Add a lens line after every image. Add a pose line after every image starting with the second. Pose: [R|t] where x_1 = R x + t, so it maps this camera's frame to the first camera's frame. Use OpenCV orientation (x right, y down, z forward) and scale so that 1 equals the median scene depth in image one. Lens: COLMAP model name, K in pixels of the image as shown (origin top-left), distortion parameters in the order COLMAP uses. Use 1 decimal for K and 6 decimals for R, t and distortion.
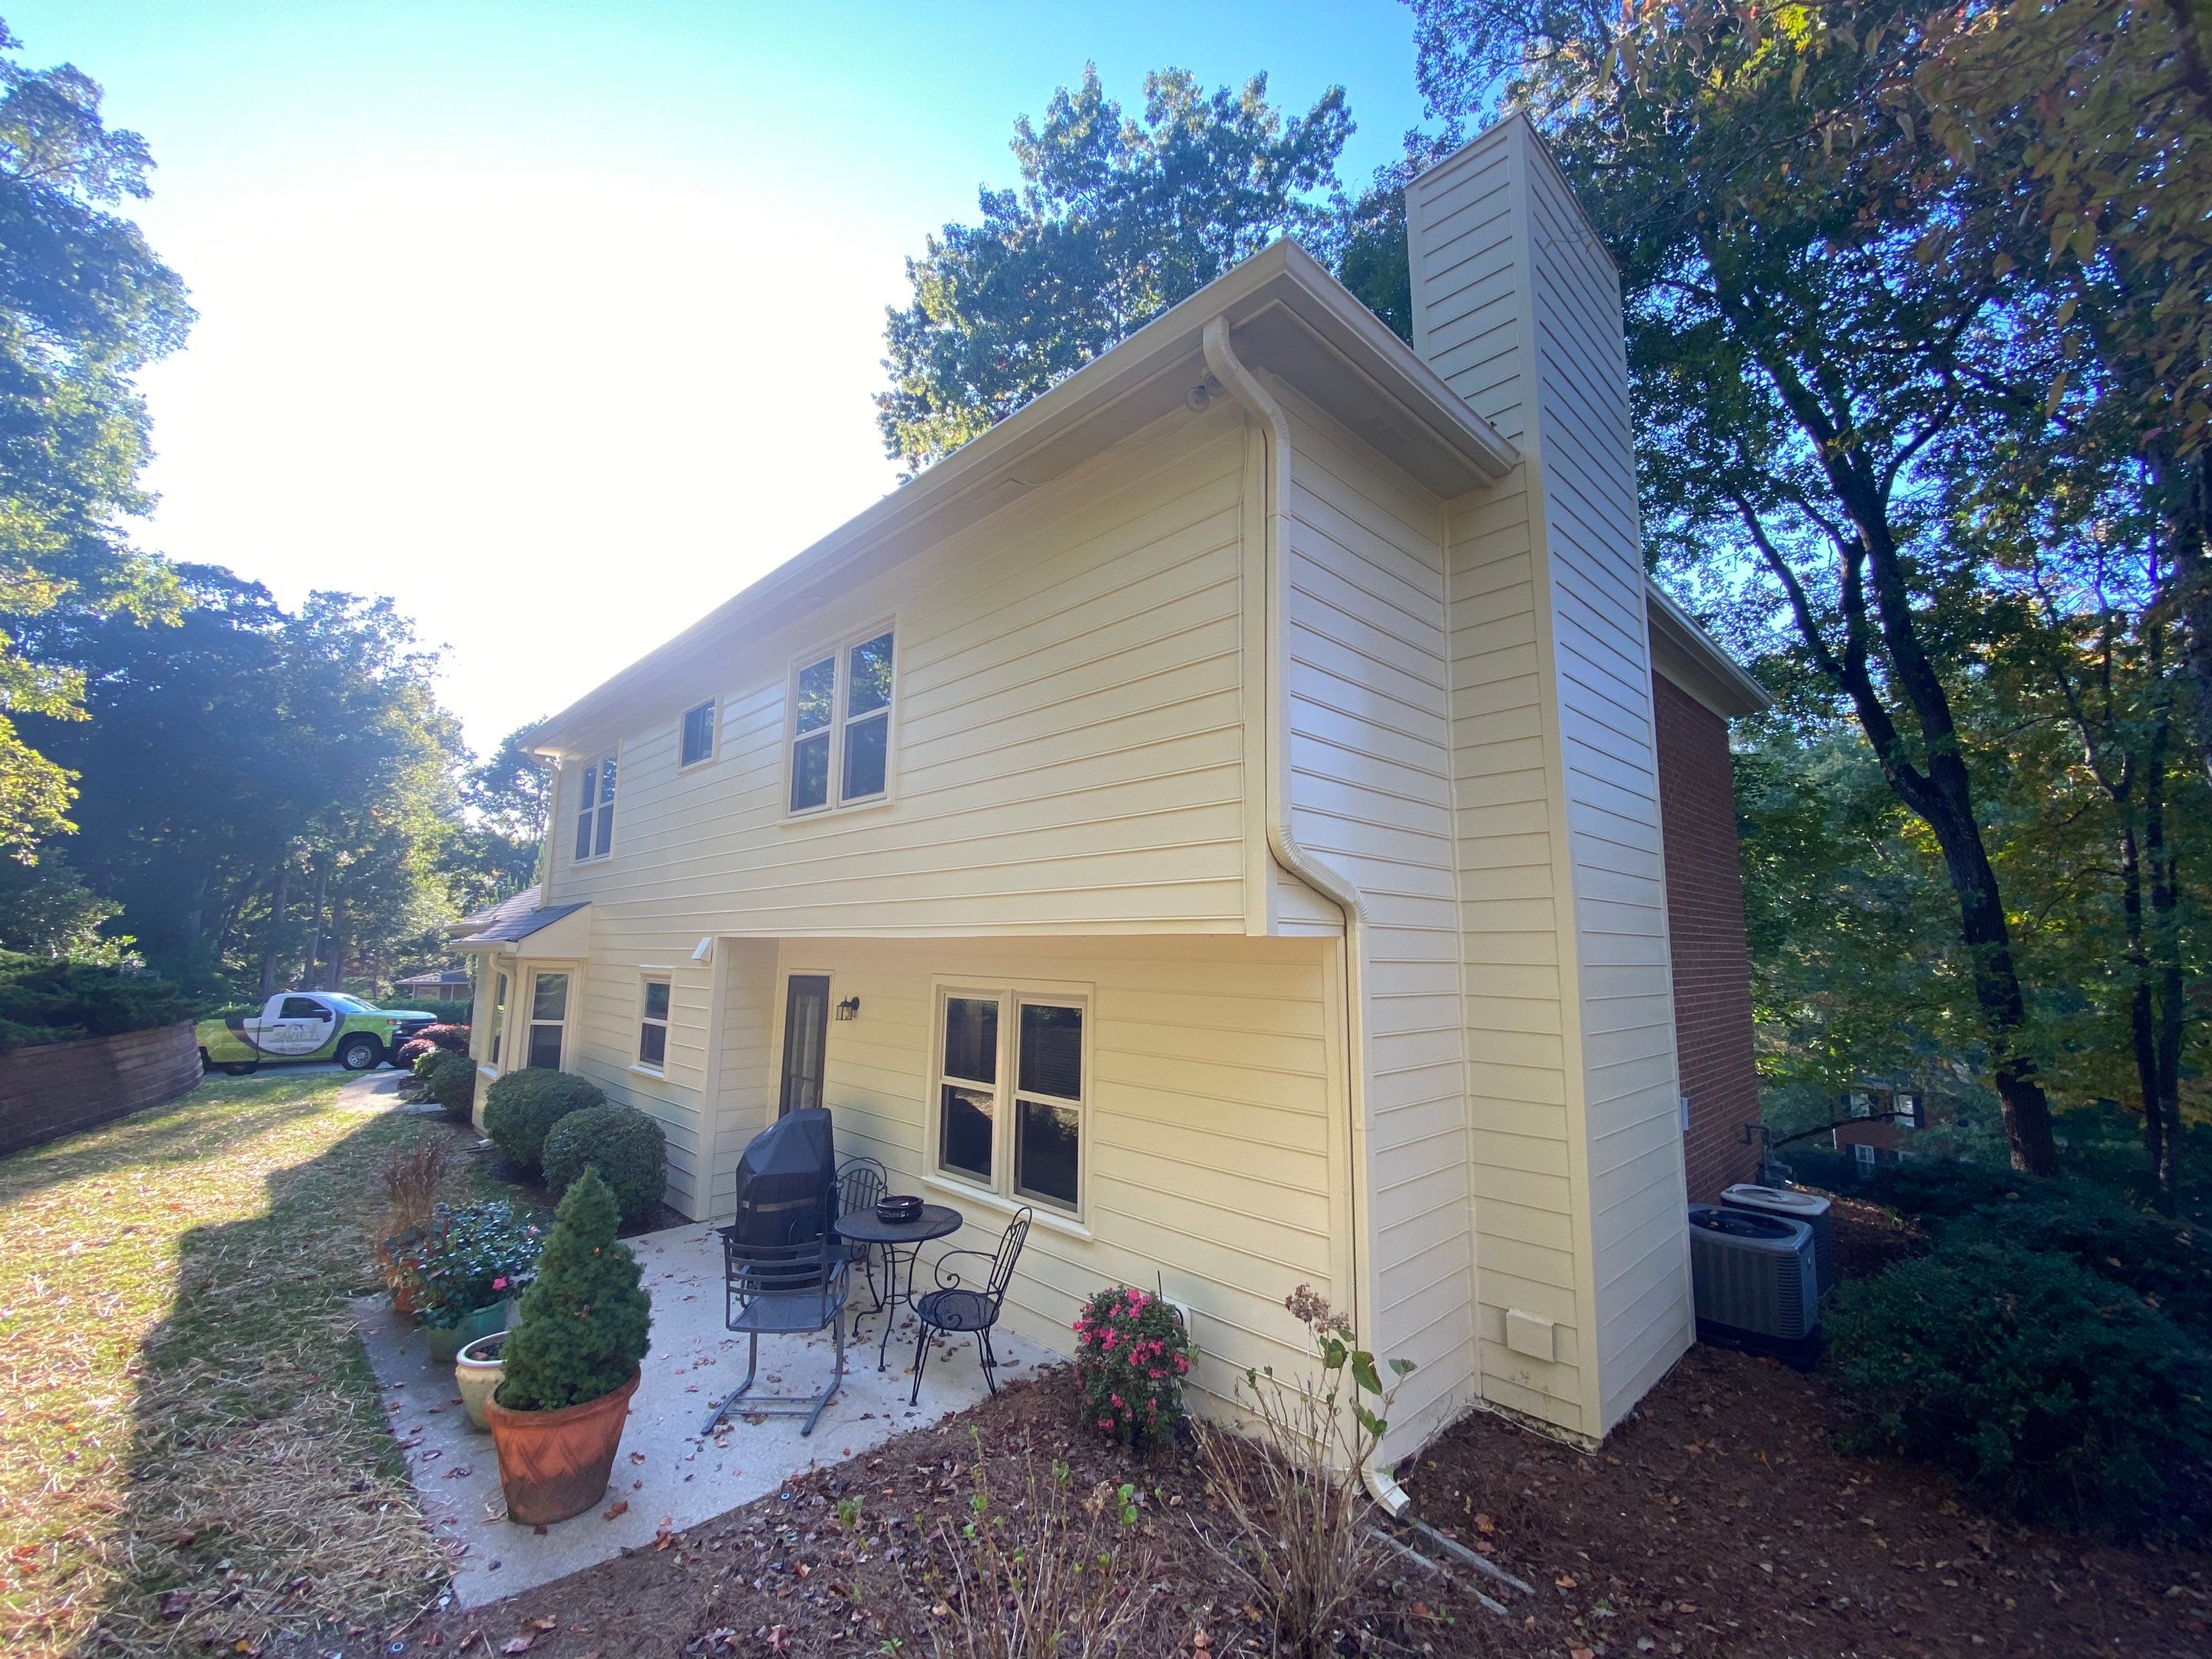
lens RADIAL K [[880.0, 0, 1106.3], [0, 880.0, 819.9], [0, 0, 1]] dist [0.000504, -0.011715]
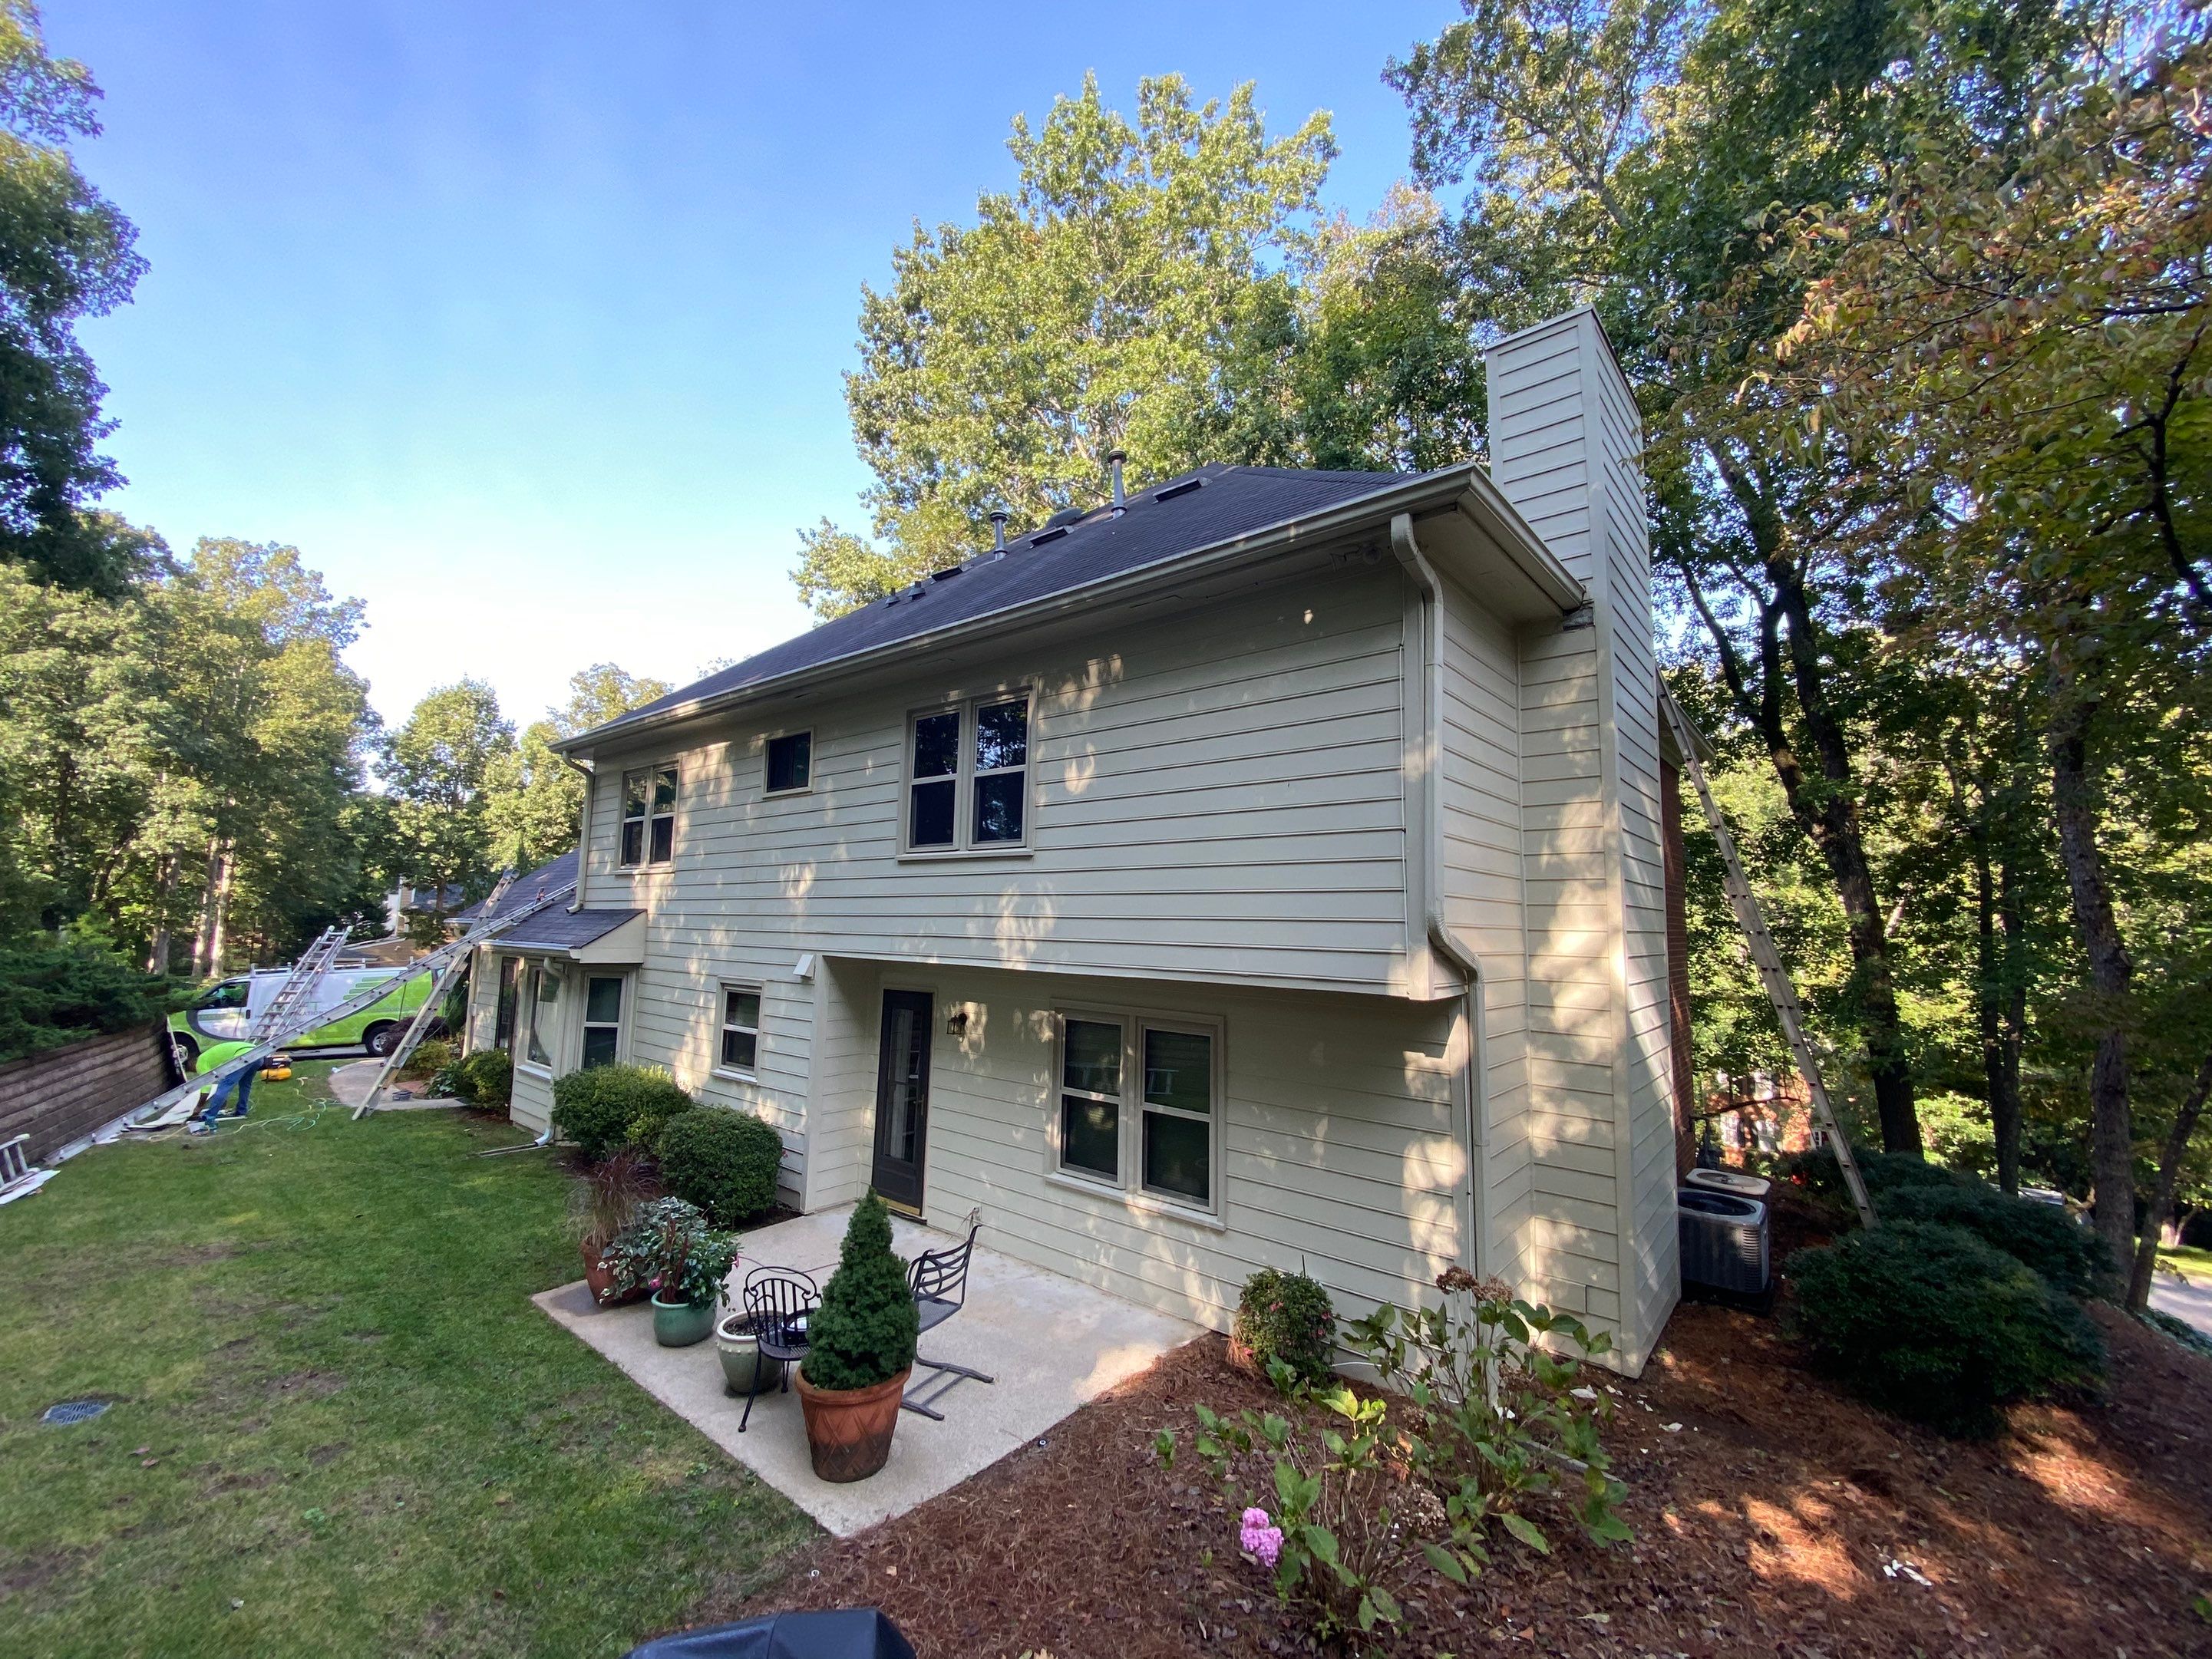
lens RADIAL K [[880.0, 0, 1106.3], [0, 880.0, 819.9], [0, 0, 1]] dist [0.000504, -0.011715]
pose [[0.994984, 0.023190, 0.097305, -0.121859], [-0.025924, 0.999301, 0.026922, -0.044434], [-0.096612, -0.029310, 0.994890, -0.068353]]
